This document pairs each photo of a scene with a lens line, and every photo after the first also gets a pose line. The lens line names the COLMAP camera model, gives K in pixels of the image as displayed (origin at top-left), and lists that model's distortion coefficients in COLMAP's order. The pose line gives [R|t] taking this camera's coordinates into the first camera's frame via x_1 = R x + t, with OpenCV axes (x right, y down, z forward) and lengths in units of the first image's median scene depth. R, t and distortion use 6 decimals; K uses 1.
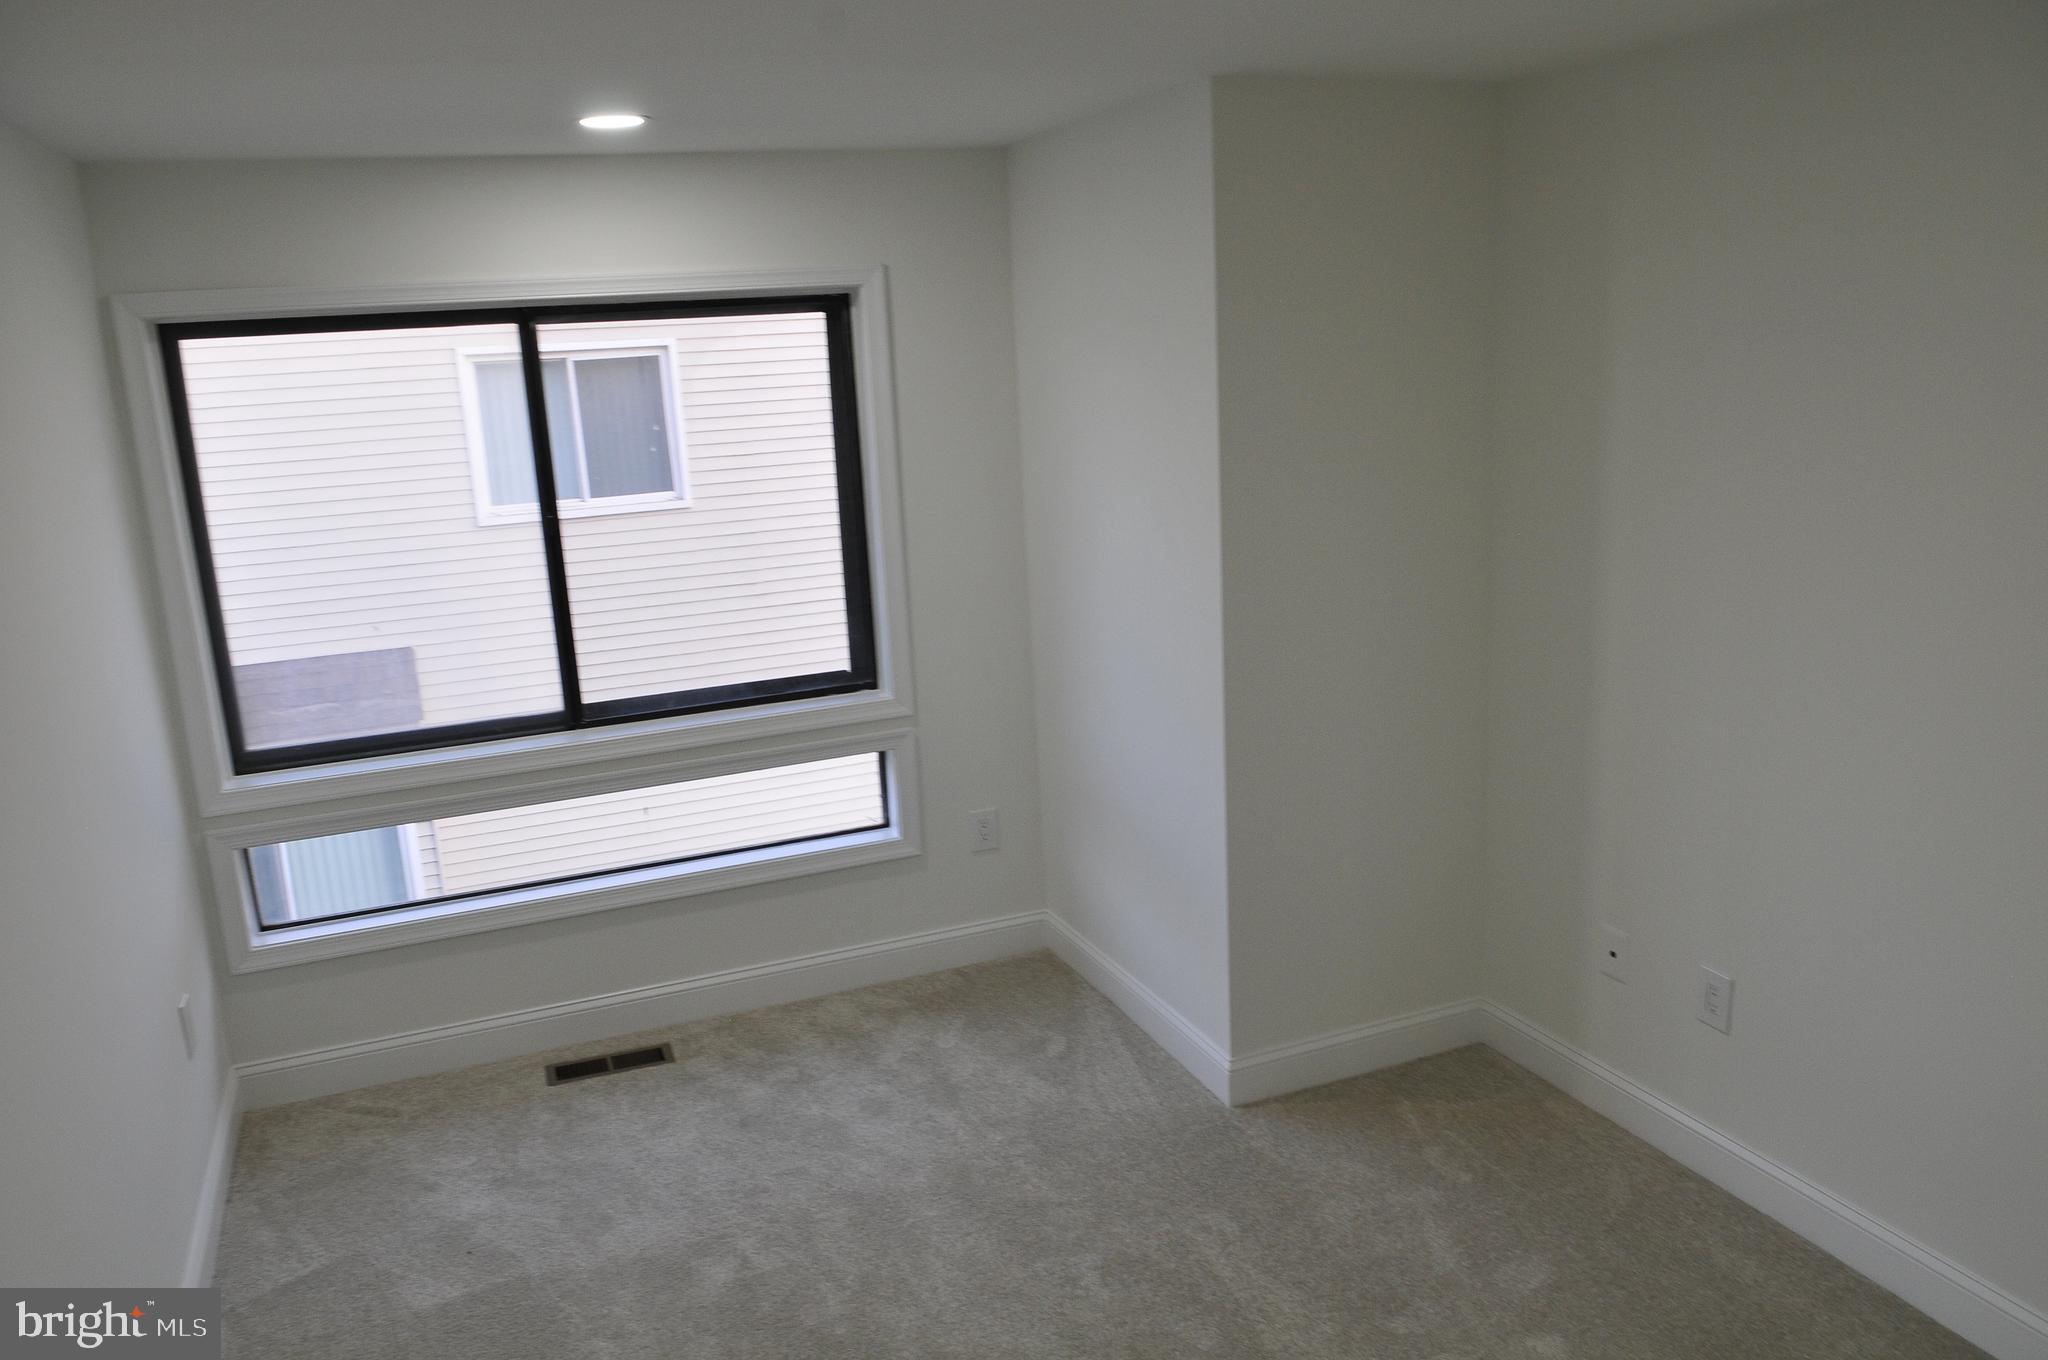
lens RADIAL K [[1529.0, 0, 1024.0], [0, 1529.0, 680.0], [0, 0, 1]] dist [0.012970, -0.090524]
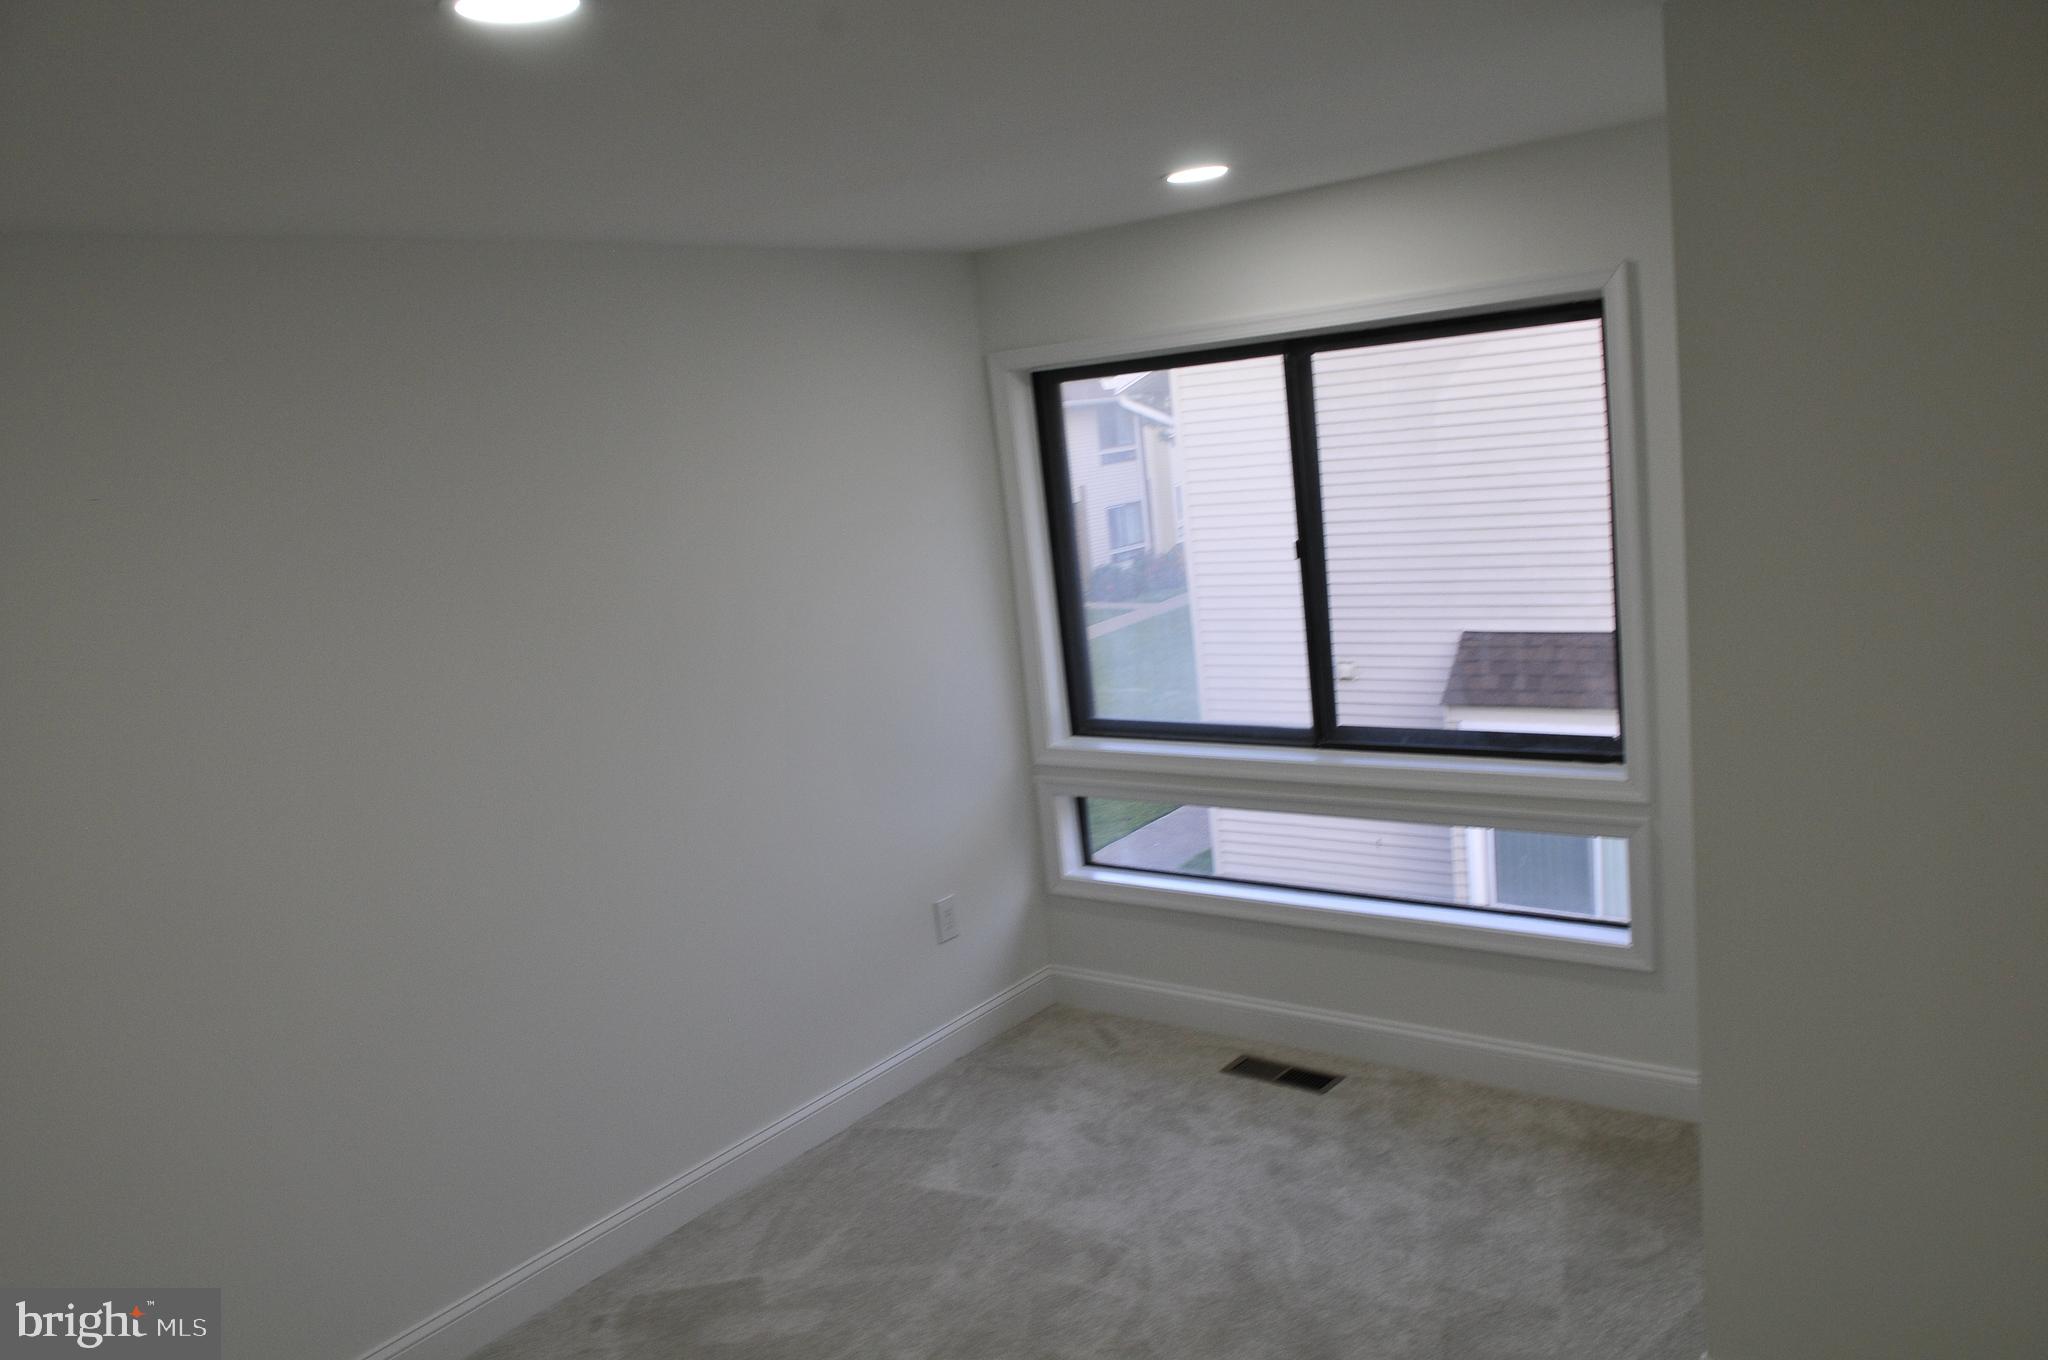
lens RADIAL K [[1518.4, 0, 1030.3], [0, 1518.4, 688.2], [0, 0, 1]] dist [-0.041966, -0.013717]
pose [[0.506192, 0.145499, -0.850059, 0.486615], [-0.111297, 0.988444, 0.102910, -0.094800], [0.855209, 0.042516, 0.516536, 0.324978]]
